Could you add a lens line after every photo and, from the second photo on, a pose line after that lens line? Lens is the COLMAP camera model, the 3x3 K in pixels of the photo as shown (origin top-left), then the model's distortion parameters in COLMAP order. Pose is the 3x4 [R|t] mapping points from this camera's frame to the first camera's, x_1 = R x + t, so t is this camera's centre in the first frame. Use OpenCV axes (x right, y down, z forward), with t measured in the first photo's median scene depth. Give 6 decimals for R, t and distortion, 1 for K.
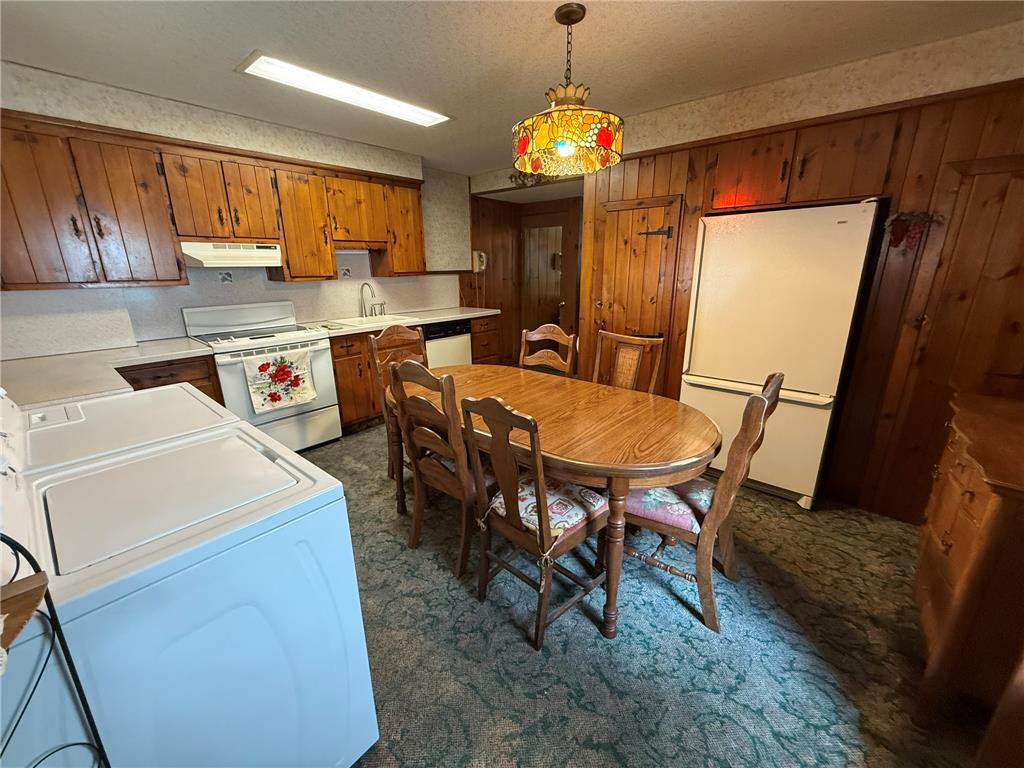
lens RADIAL K [[407.9, 0, 507.2], [0, 407.9, 384.9], [0, 0, 1]] dist [-0.001478, 0.000151]
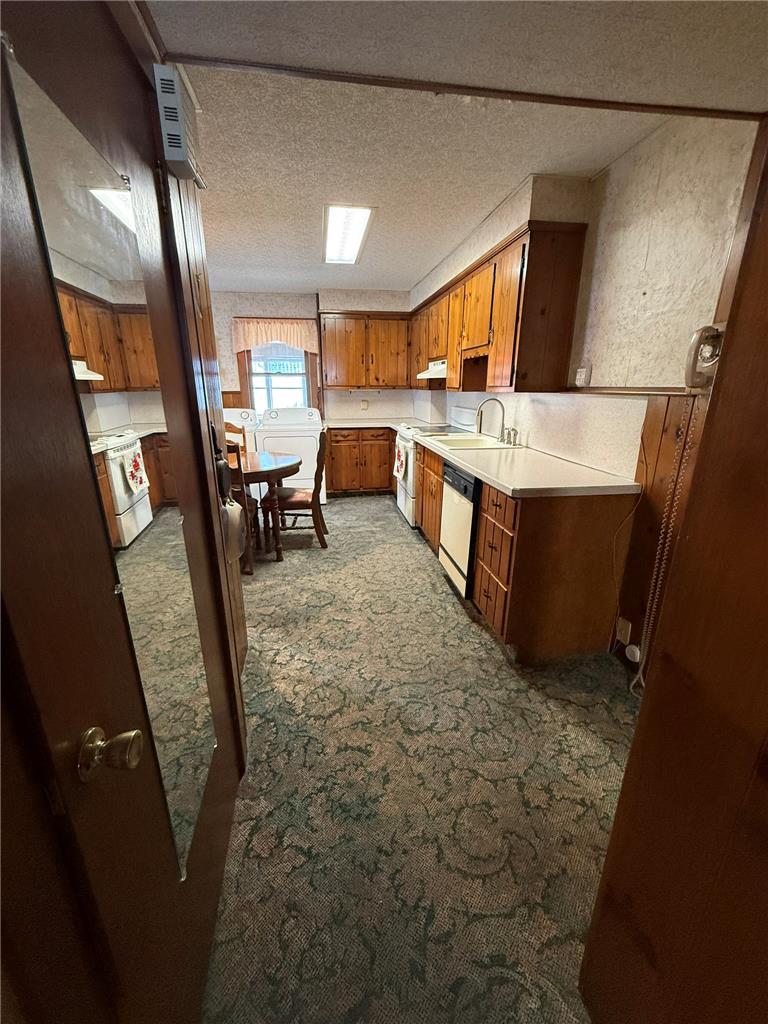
lens RADIAL K [[407.9, 0, 384.7], [0, 407.9, 507.2], [0, 0, 1]] dist [-0.001478, 0.000151]
pose [[-0.636843, 0.230740, -0.735657, 0.662207], [-0.213026, 0.864362, 0.455520, -0.597343], [0.740980, 0.446808, -0.501309, 2.075633]]
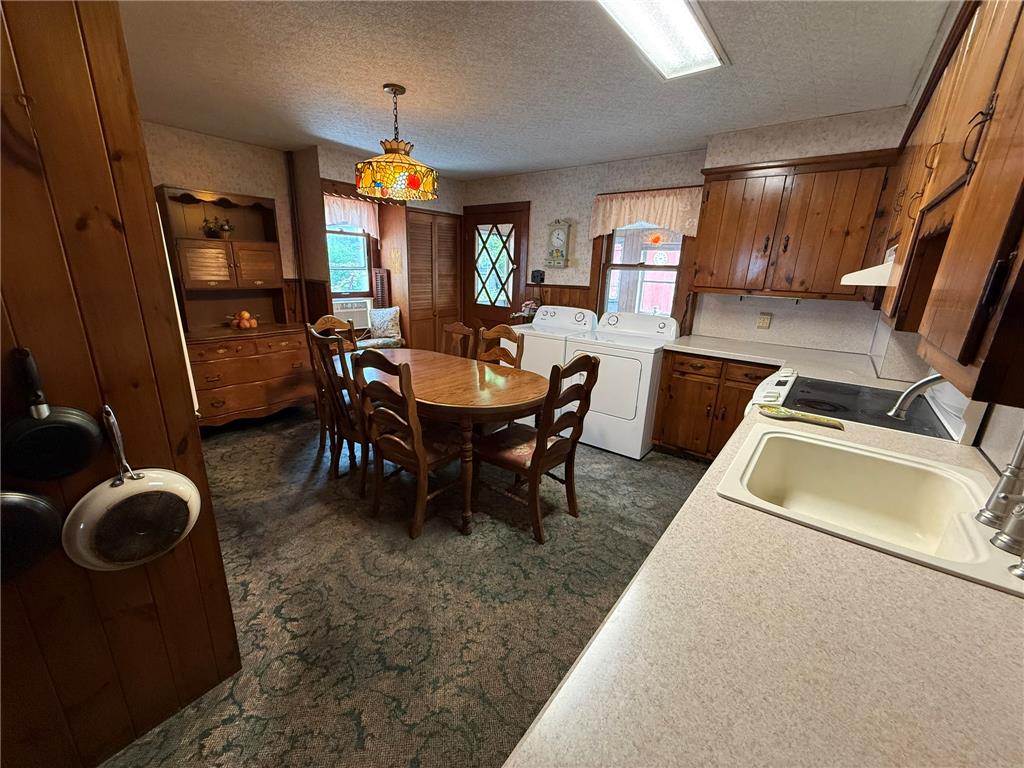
lens RADIAL K [[407.9, 0, 508.4], [0, 407.9, 384.3], [0, 0, 1]] dist [-0.001478, 0.000151]
pose [[-0.998443, -0.007005, -0.055336, -0.110236], [-0.035736, 0.842065, 0.538191, -0.555055], [0.042827, 0.539330, -0.841004, 1.831399]]
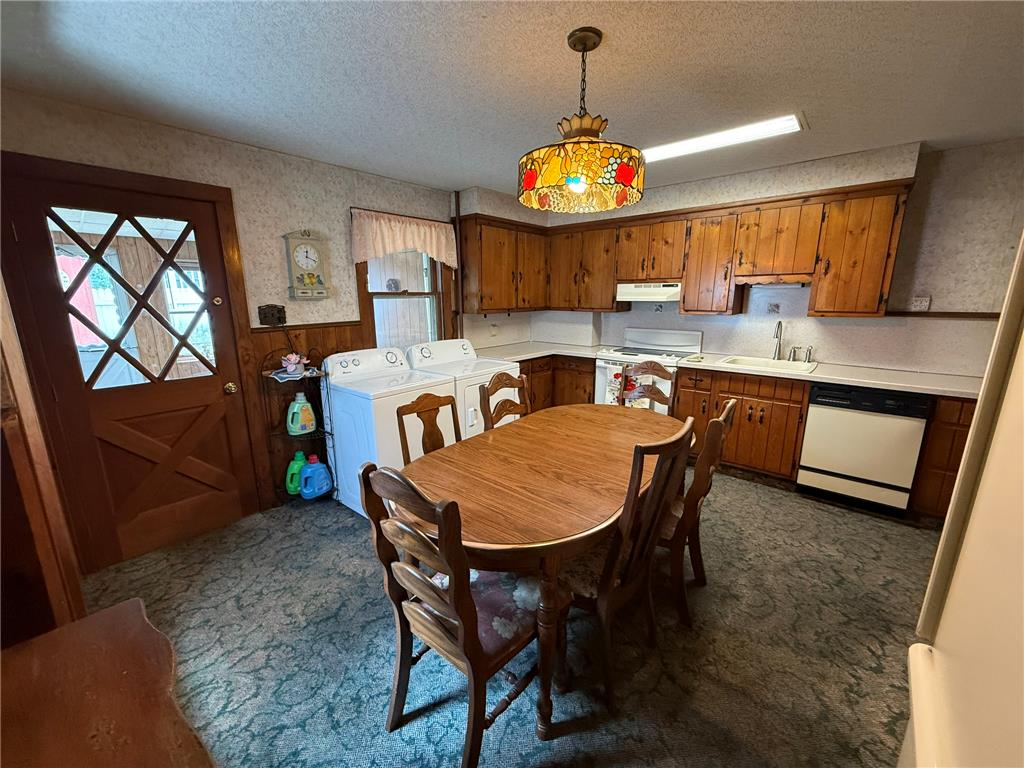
lens RADIAL K [[407.9, 0, 509.9], [0, 407.9, 384.1], [0, 0, 1]] dist [-0.001478, 0.000151]
pose [[0.007085, 0.222805, -0.974837, 0.804927], [-0.278739, 0.936663, 0.212055, -0.230388], [0.960341, 0.270223, 0.068741, 0.660188]]
